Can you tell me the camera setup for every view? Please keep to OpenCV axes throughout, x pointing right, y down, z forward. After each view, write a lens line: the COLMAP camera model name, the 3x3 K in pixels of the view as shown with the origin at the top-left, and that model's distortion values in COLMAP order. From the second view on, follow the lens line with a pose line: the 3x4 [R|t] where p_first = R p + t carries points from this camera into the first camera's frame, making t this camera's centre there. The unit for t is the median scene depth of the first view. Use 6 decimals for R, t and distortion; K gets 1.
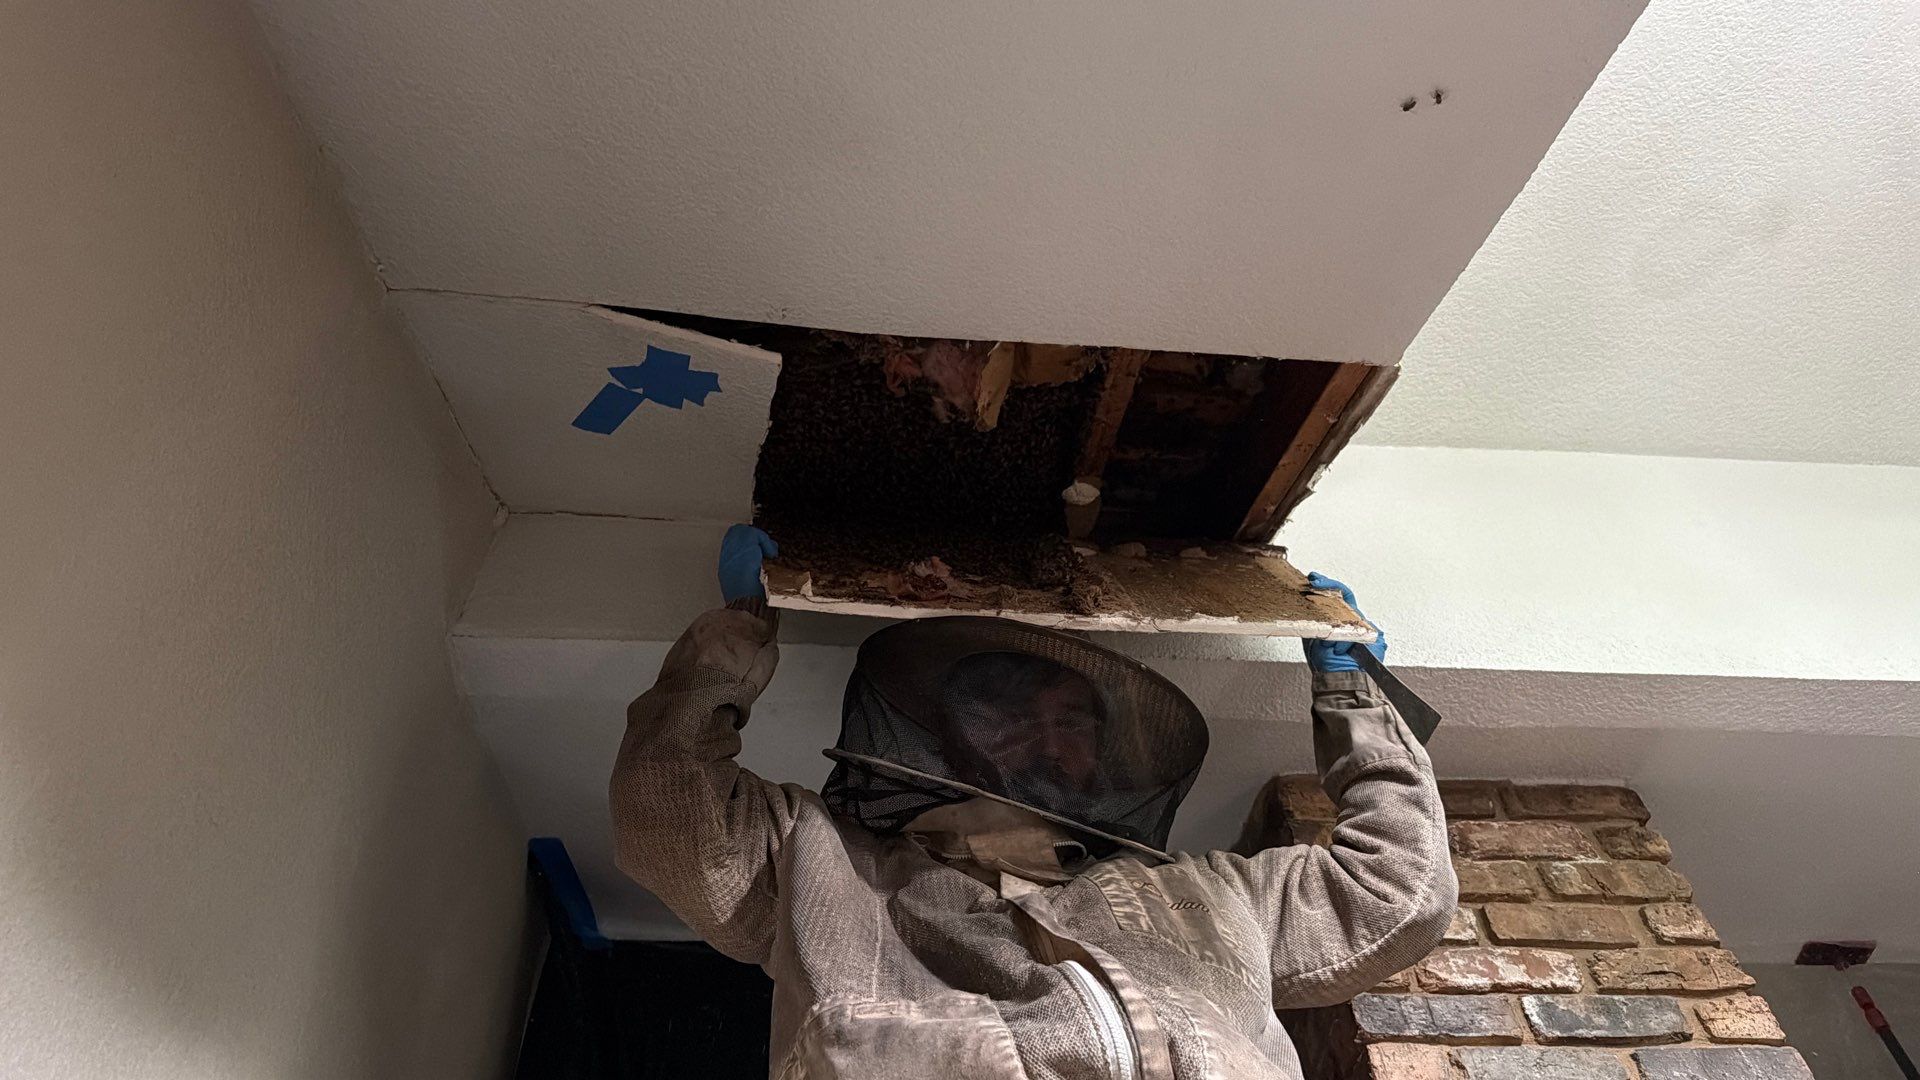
lens RADIAL K [[2324.7, 0, 960.0], [0, 2324.7, 540.0], [0, 0, 1]] dist [0.139837, -0.008286]
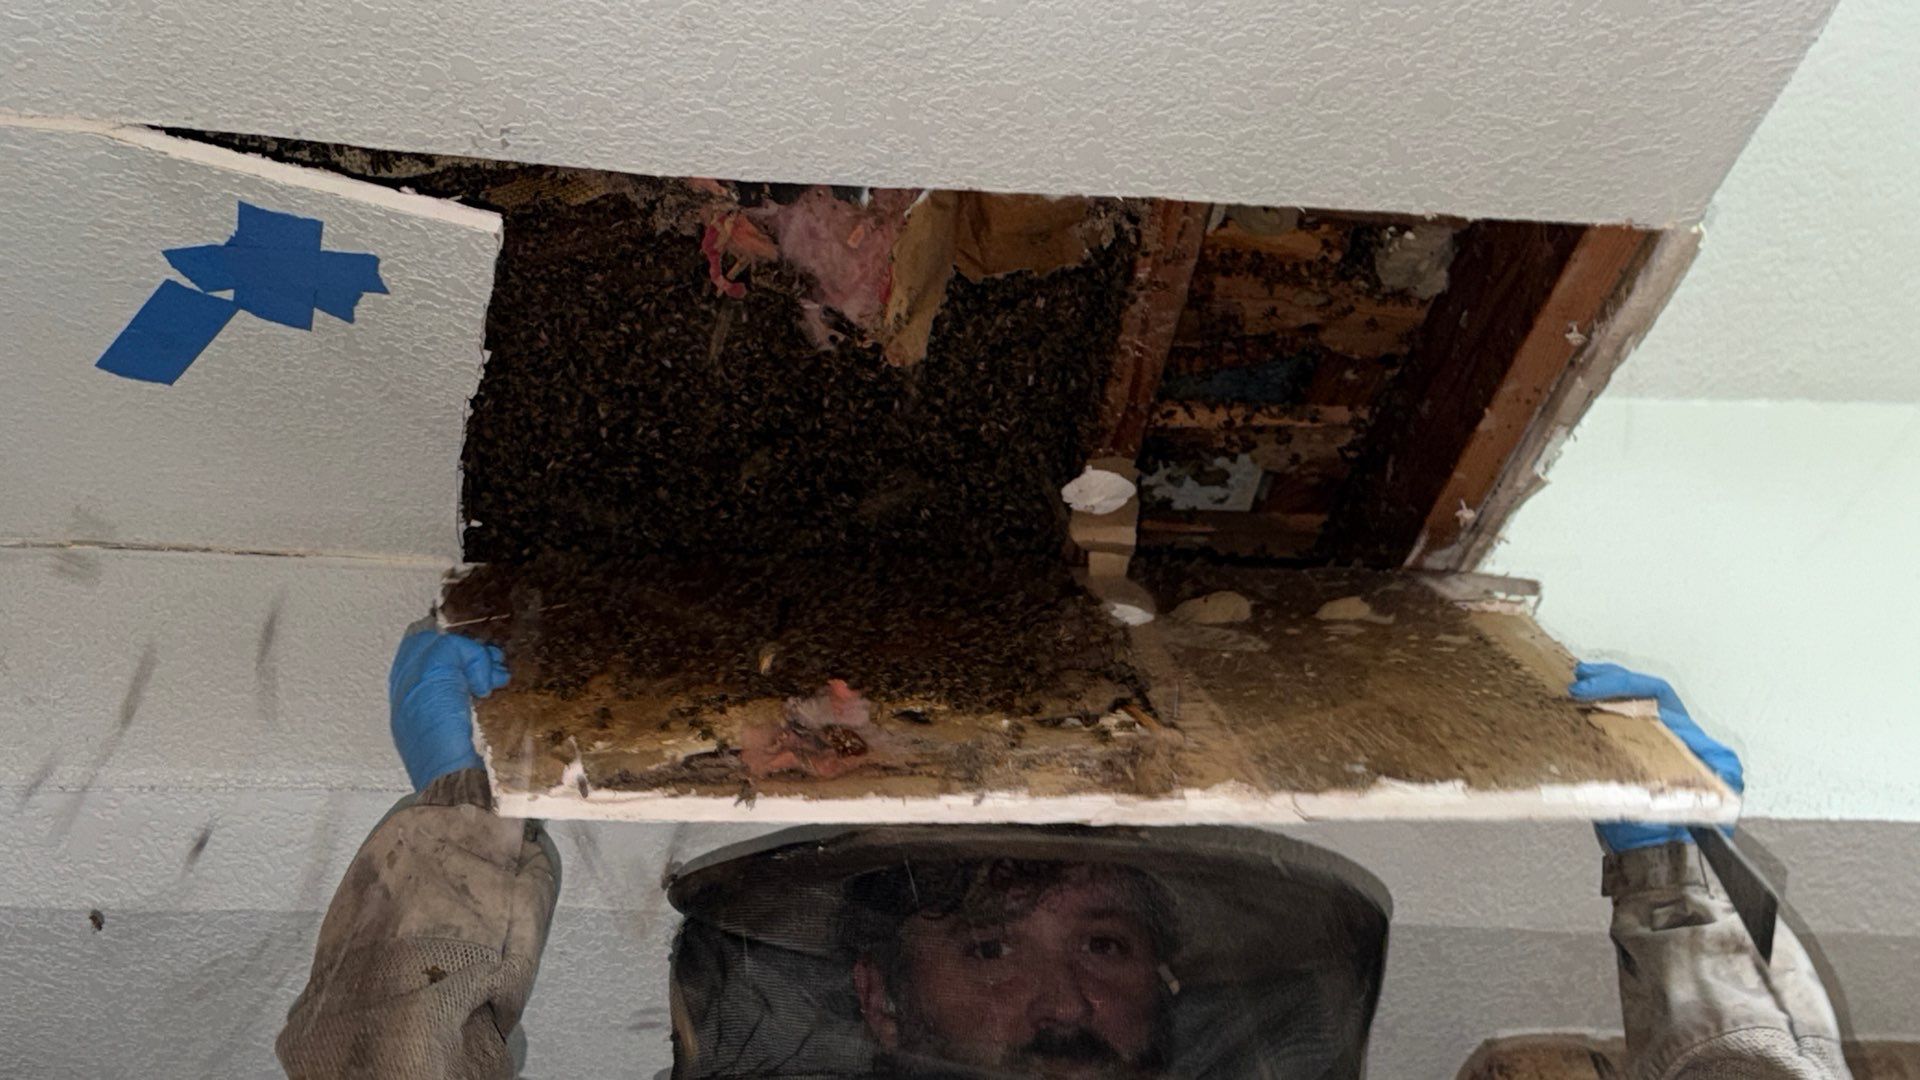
lens RADIAL K [[2481.0, 0, 960.0], [0, 2481.0, 540.0], [0, 0, 1]] dist [0.039281, 0.045398]
pose [[0.995702, -0.030372, 0.087498, -0.026805], [0.020822, 0.993926, 0.108064, -0.068267], [-0.090248, -0.105777, 0.990286, 0.448771]]
